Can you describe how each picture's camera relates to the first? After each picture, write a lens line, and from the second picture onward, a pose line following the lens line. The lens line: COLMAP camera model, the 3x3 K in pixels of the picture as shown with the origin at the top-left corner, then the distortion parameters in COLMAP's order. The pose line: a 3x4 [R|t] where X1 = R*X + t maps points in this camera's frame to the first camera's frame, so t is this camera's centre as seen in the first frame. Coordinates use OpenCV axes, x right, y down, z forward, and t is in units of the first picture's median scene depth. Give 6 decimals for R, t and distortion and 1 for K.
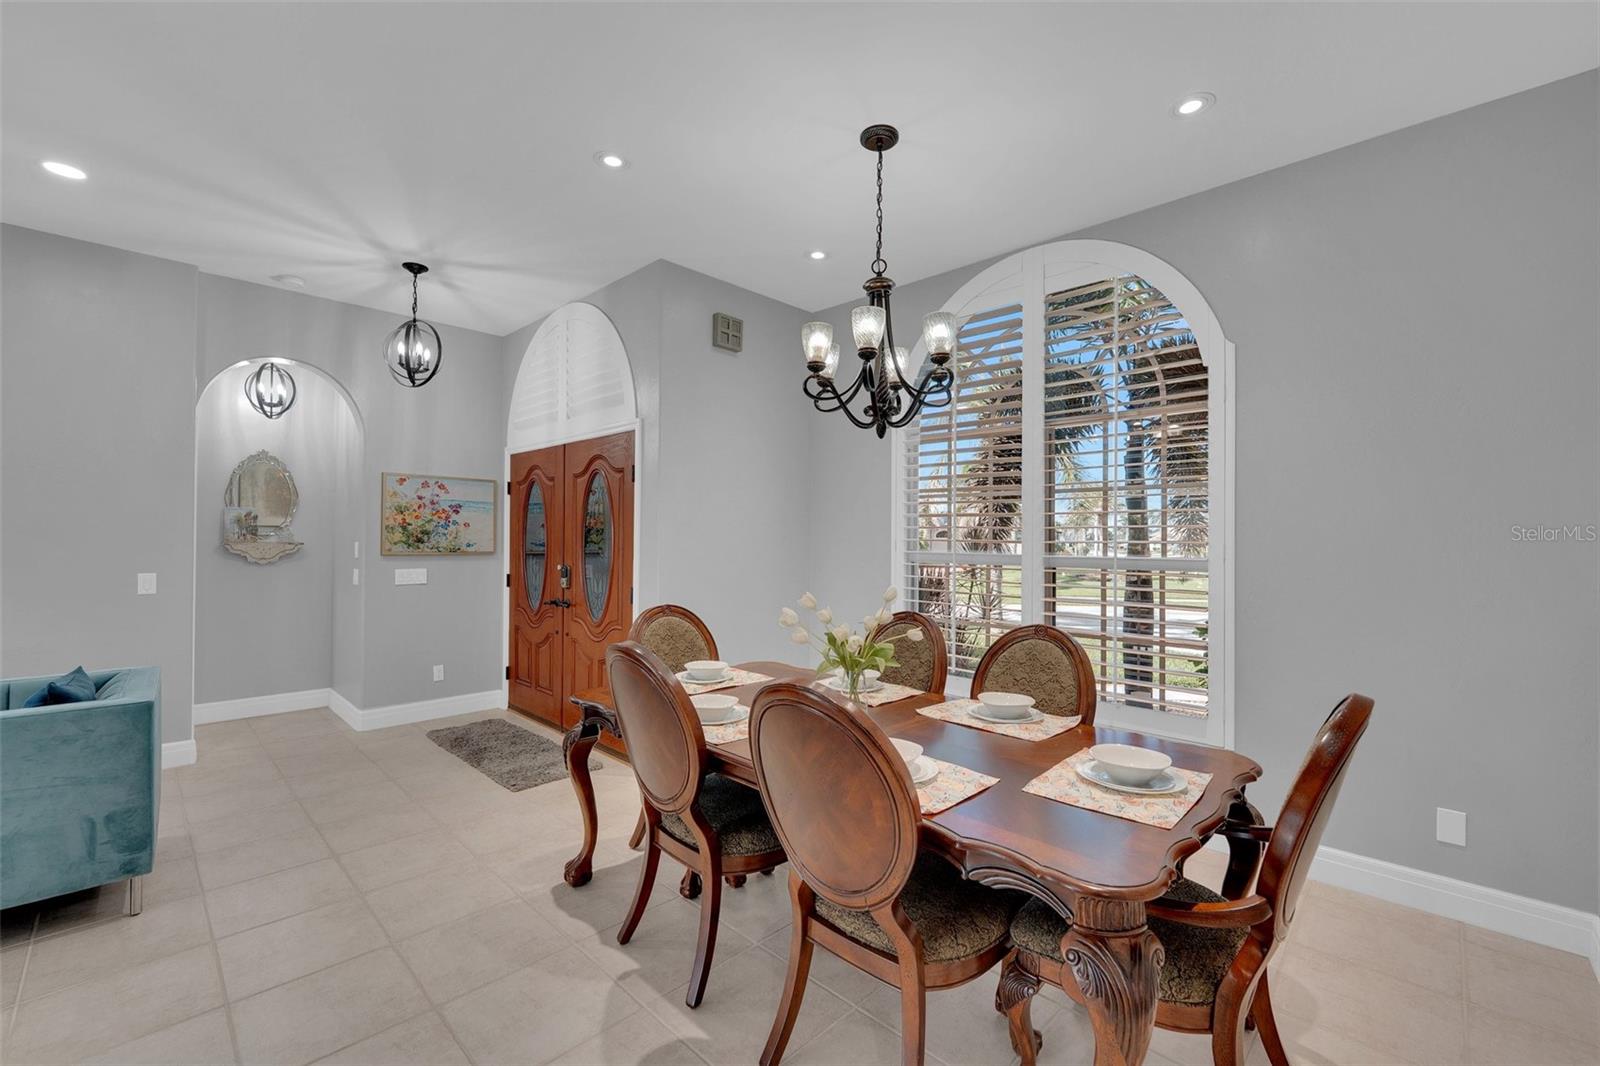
lens RADIAL K [[659.5, 0, 794.8], [0, 659.5, 535.5], [0, 0, 1]] dist [-0.010172, 0.000285]
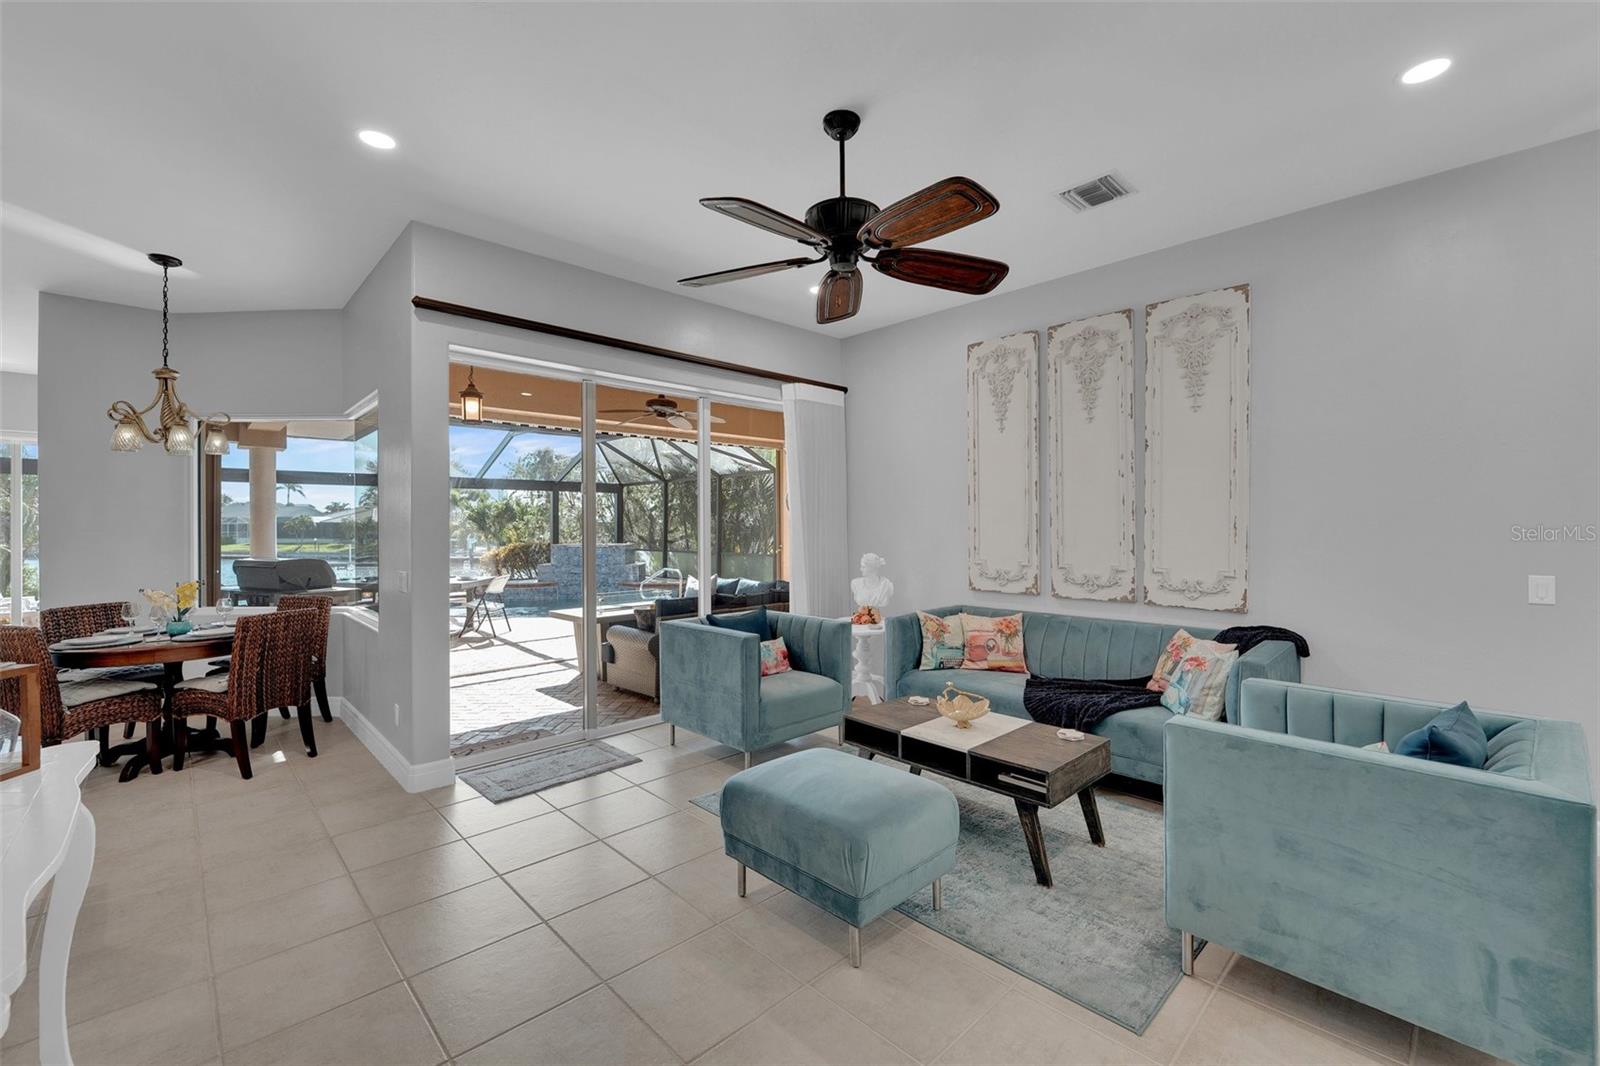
lens RADIAL K [[659.5, 0, 805.1], [0, 659.5, 522.9], [0, 0, 1]] dist [-0.010172, 0.000285]
pose [[-0.026498, -0.008538, -0.999612, -0.217466], [0.009585, 0.999915, -0.008795, -0.002545], [0.999603, -0.009815, -0.026414, 0.176804]]
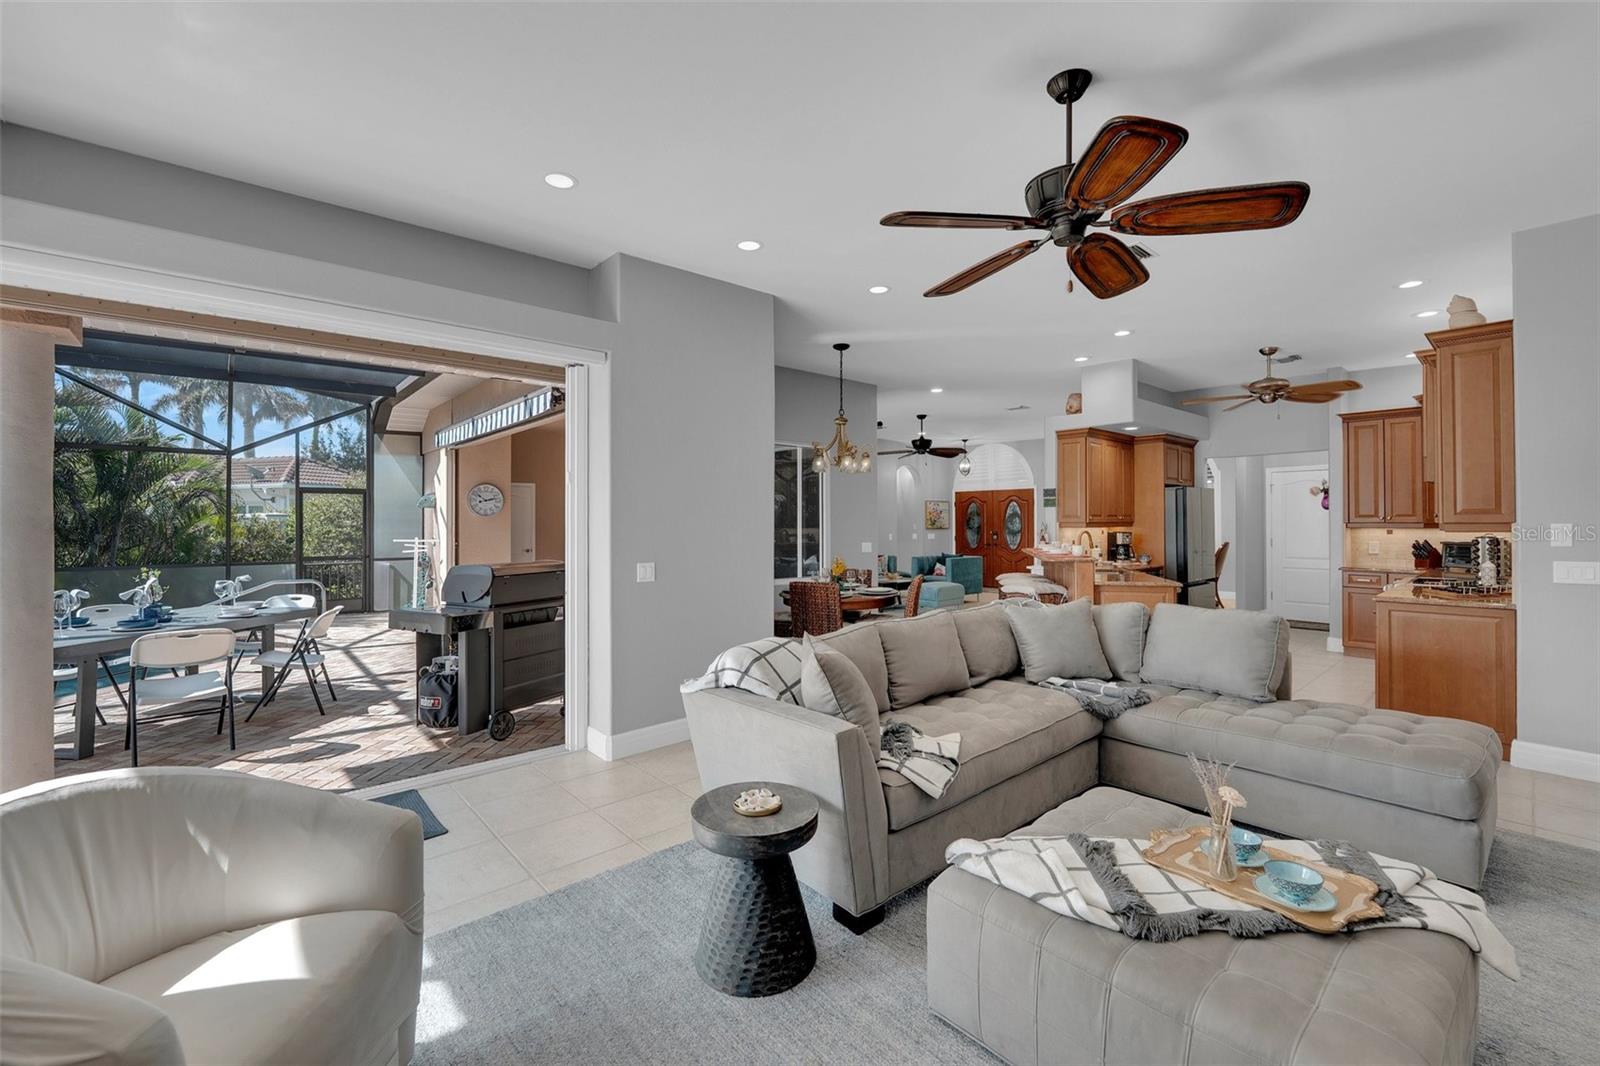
lens RADIAL K [[659.5, 0, 797.8], [0, 659.5, 522.5], [0, 0, 1]] dist [-0.010172, 0.000285]
pose [[0.997239, -0.013419, -0.073034, -1.142716], [0.013797, 0.999894, 0.004677, -0.024287], [0.072964, -0.005672, 0.997318, -2.282444]]
